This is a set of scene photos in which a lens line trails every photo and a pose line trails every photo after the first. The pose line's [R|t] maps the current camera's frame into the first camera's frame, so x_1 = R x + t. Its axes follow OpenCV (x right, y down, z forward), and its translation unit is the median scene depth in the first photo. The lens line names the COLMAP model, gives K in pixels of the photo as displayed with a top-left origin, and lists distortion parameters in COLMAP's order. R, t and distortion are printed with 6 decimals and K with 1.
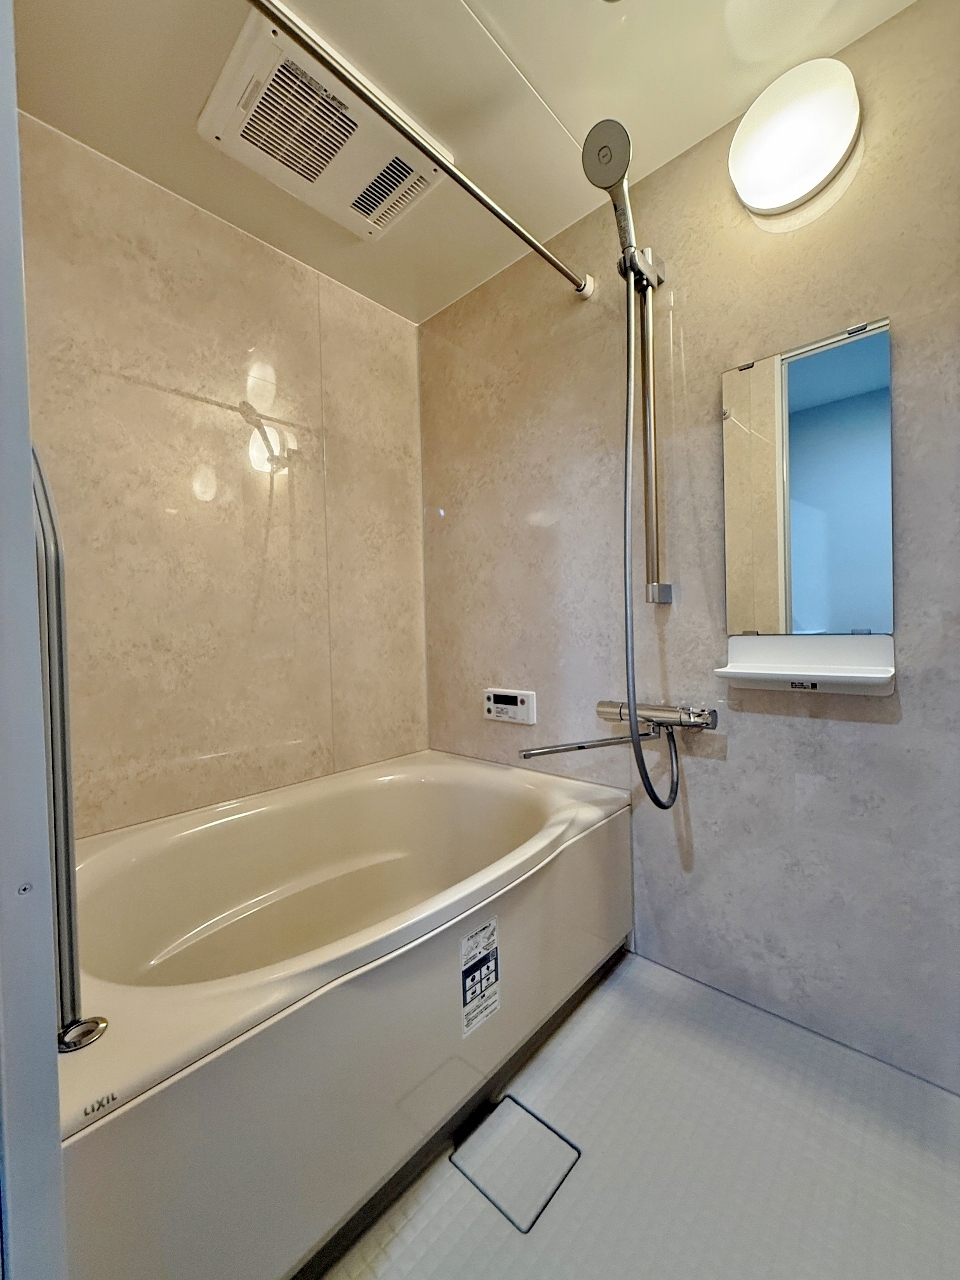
lens RADIAL K [[509.3, 0, 478.7], [0, 509.3, 636.9], [0, 0, 1]] dist [-0.001460, 0.001049]
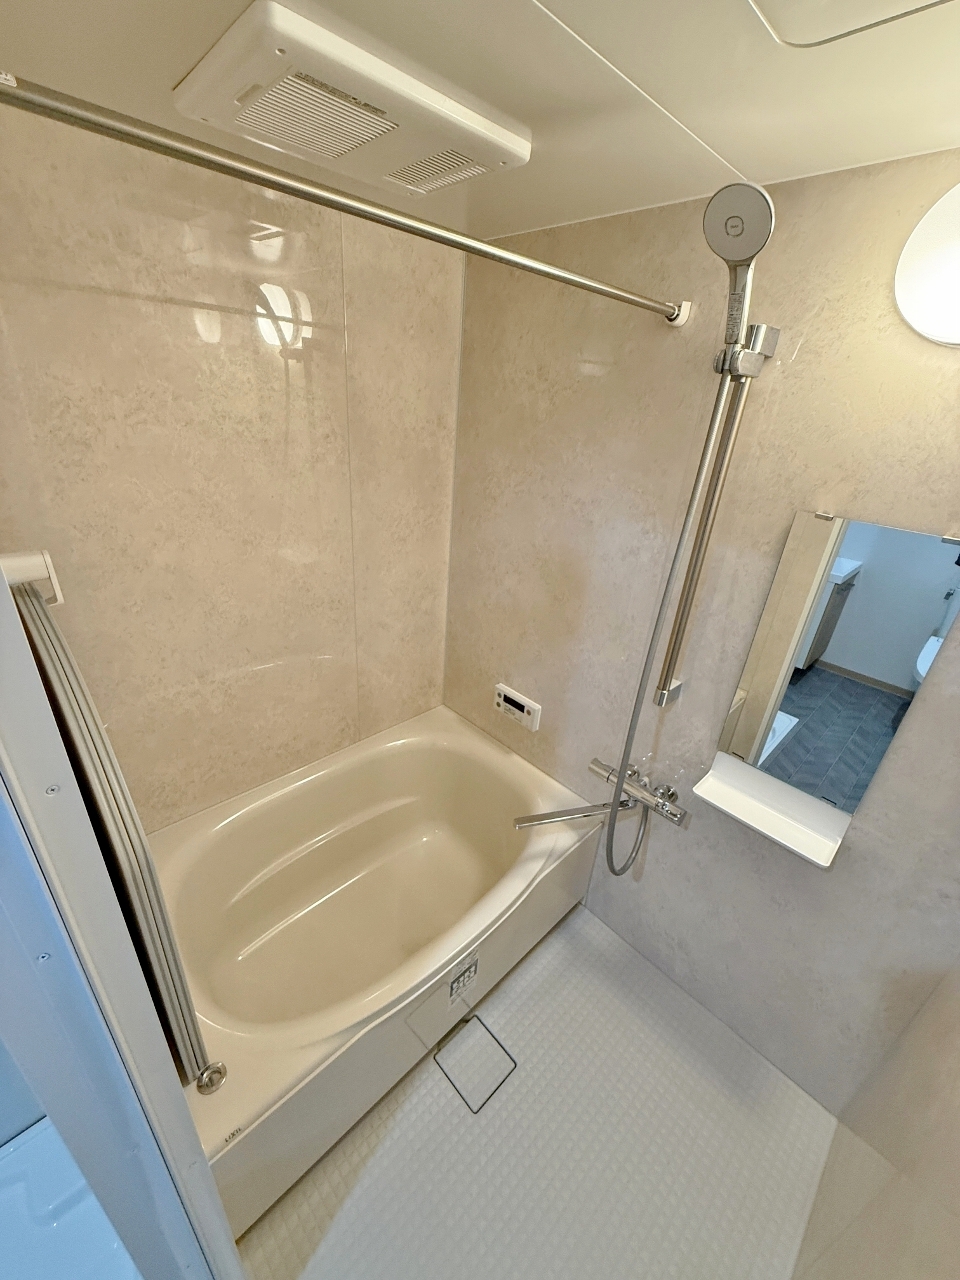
lens RADIAL K [[509.3, 0, 478.8], [0, 509.3, 637.2], [0, 0, 1]] dist [-0.001460, 0.001049]
pose [[0.993480, 0.113418, -0.011544, -0.026998], [-0.098598, 0.905643, 0.412419, -0.457800], [0.057231, -0.408592, 0.910921, 0.051640]]
